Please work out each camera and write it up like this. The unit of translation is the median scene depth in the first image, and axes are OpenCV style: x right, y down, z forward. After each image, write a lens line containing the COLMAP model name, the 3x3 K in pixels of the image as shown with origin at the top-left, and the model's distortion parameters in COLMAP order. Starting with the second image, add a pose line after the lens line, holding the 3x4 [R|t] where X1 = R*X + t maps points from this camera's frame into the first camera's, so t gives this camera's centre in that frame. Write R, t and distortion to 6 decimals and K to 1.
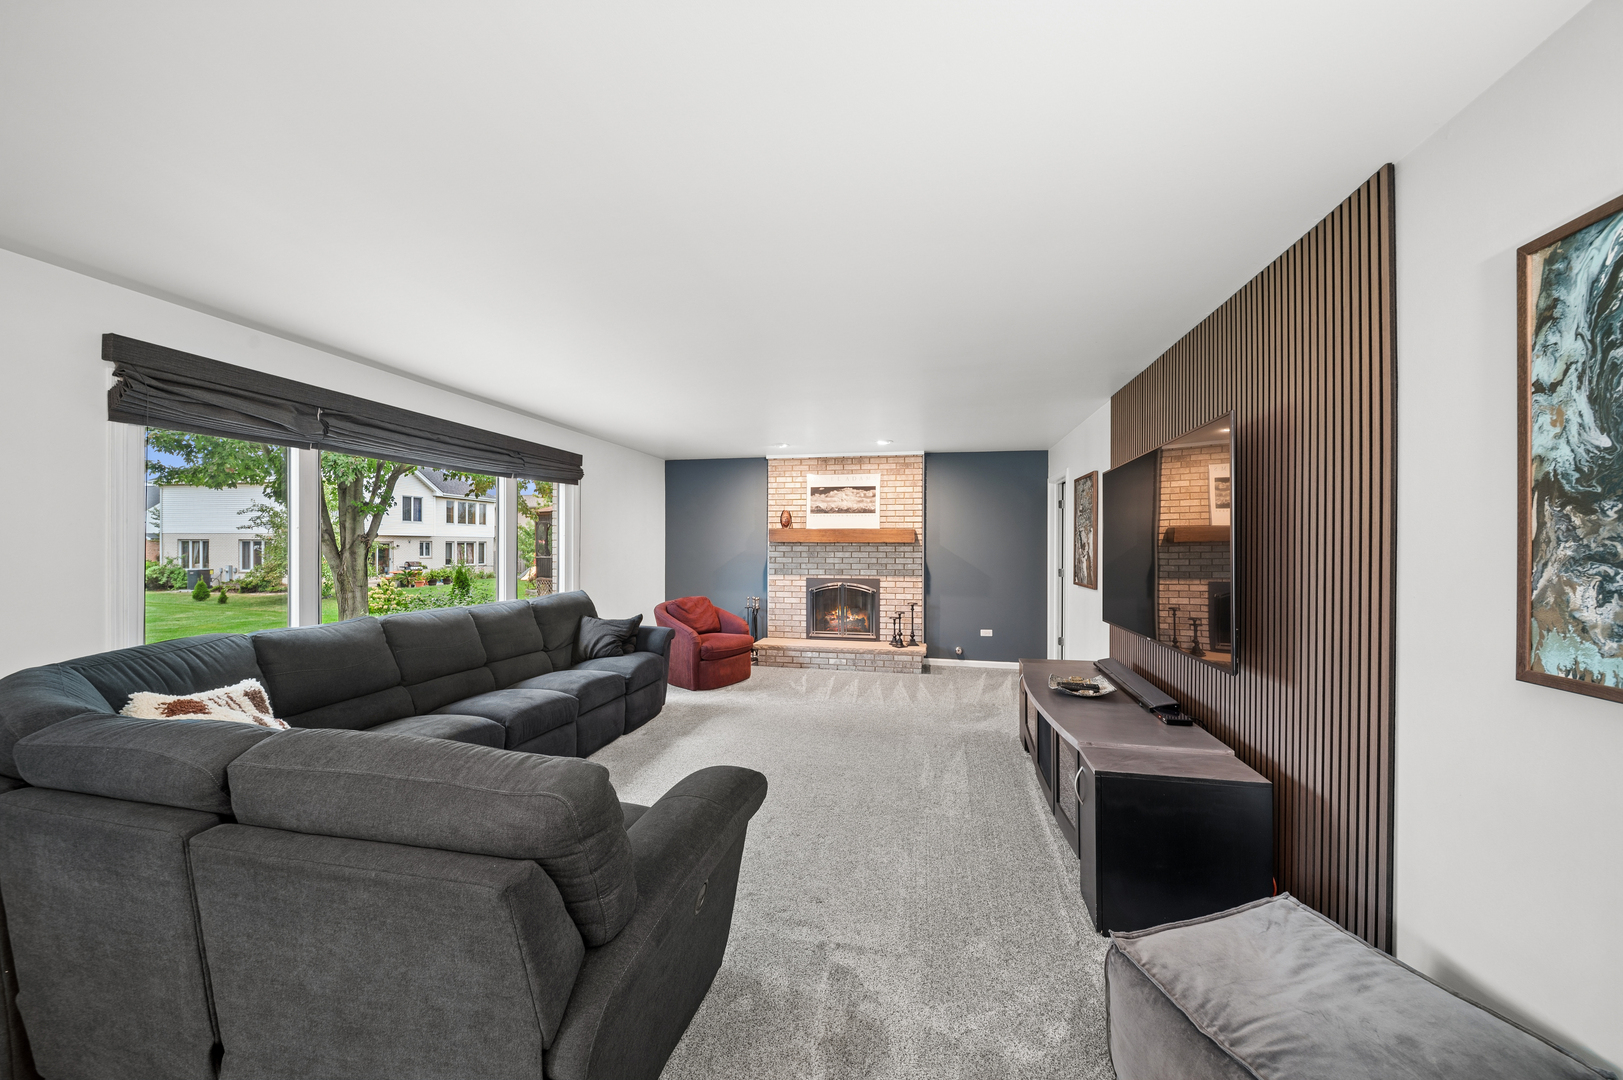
lens RADIAL K [[571.8, 0, 814.2], [0, 571.8, 545.2], [0, 0, 1]] dist [-0.001595, -0.001371]
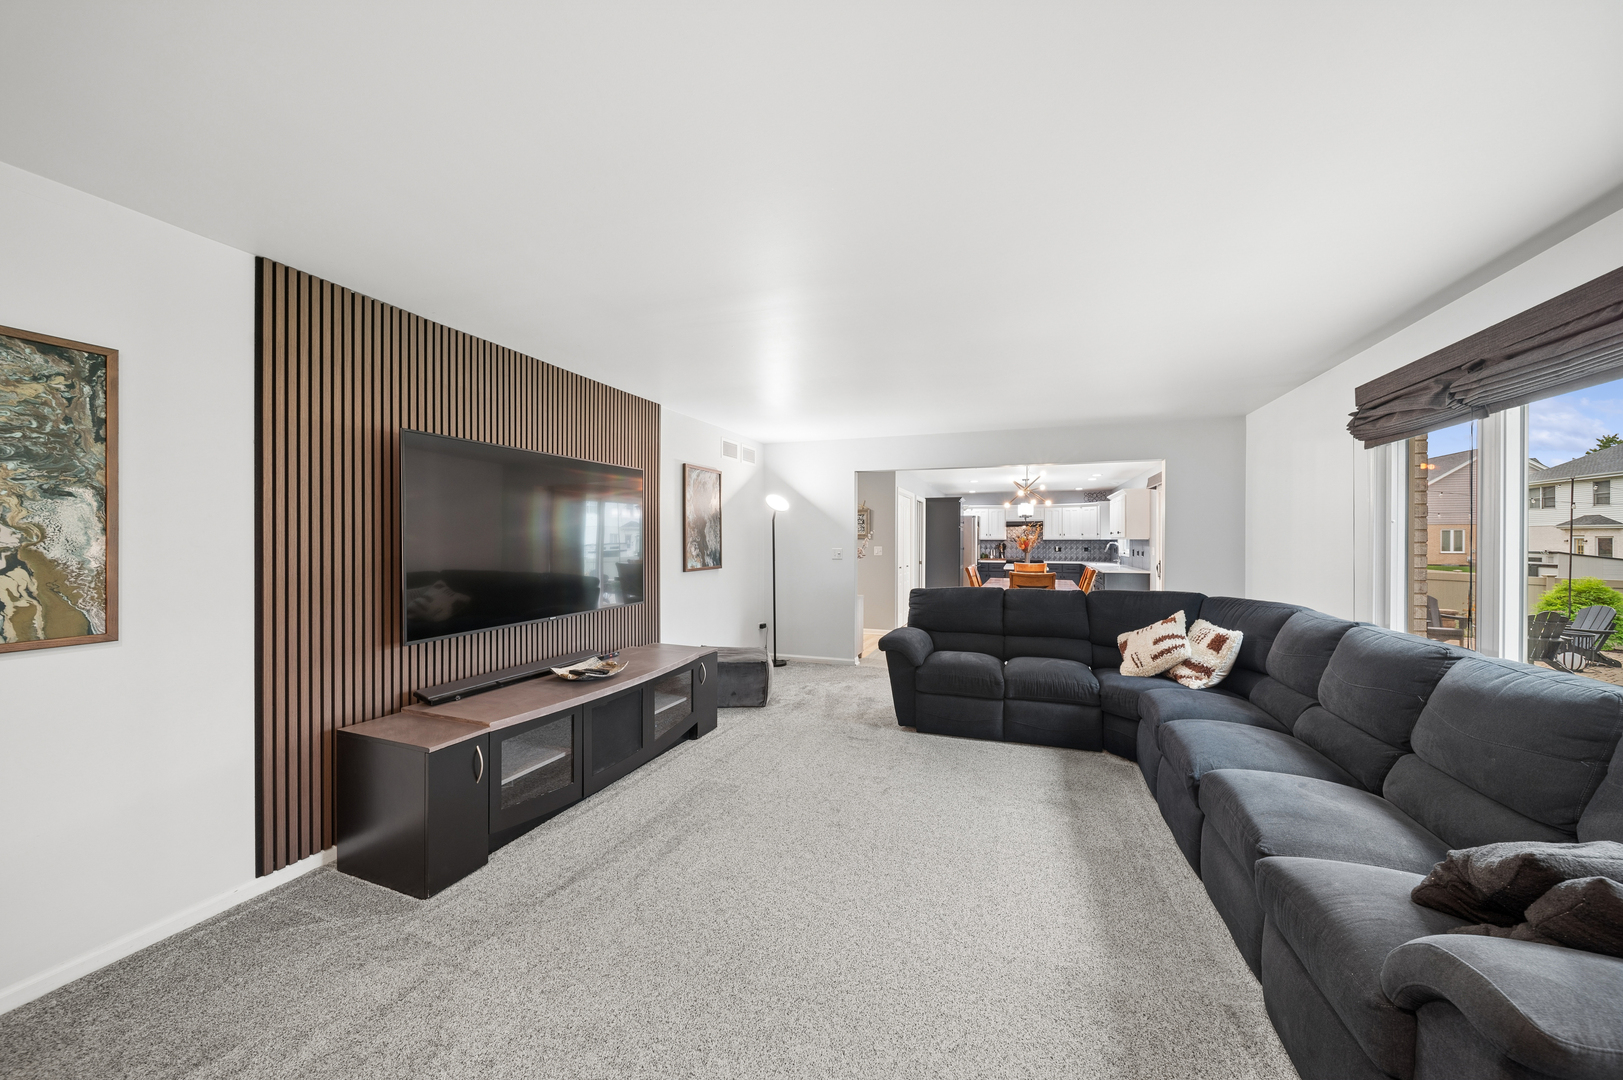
lens RADIAL K [[571.8, 0, 806.5], [0, 571.8, 544.5], [0, 0, 1]] dist [-0.001595, -0.001371]
pose [[-0.988201, -0.007636, 0.152972, -0.041488], [-0.006891, 0.999962, 0.005402, 0.003474], [-0.153007, 0.004284, -0.988216, 0.917804]]
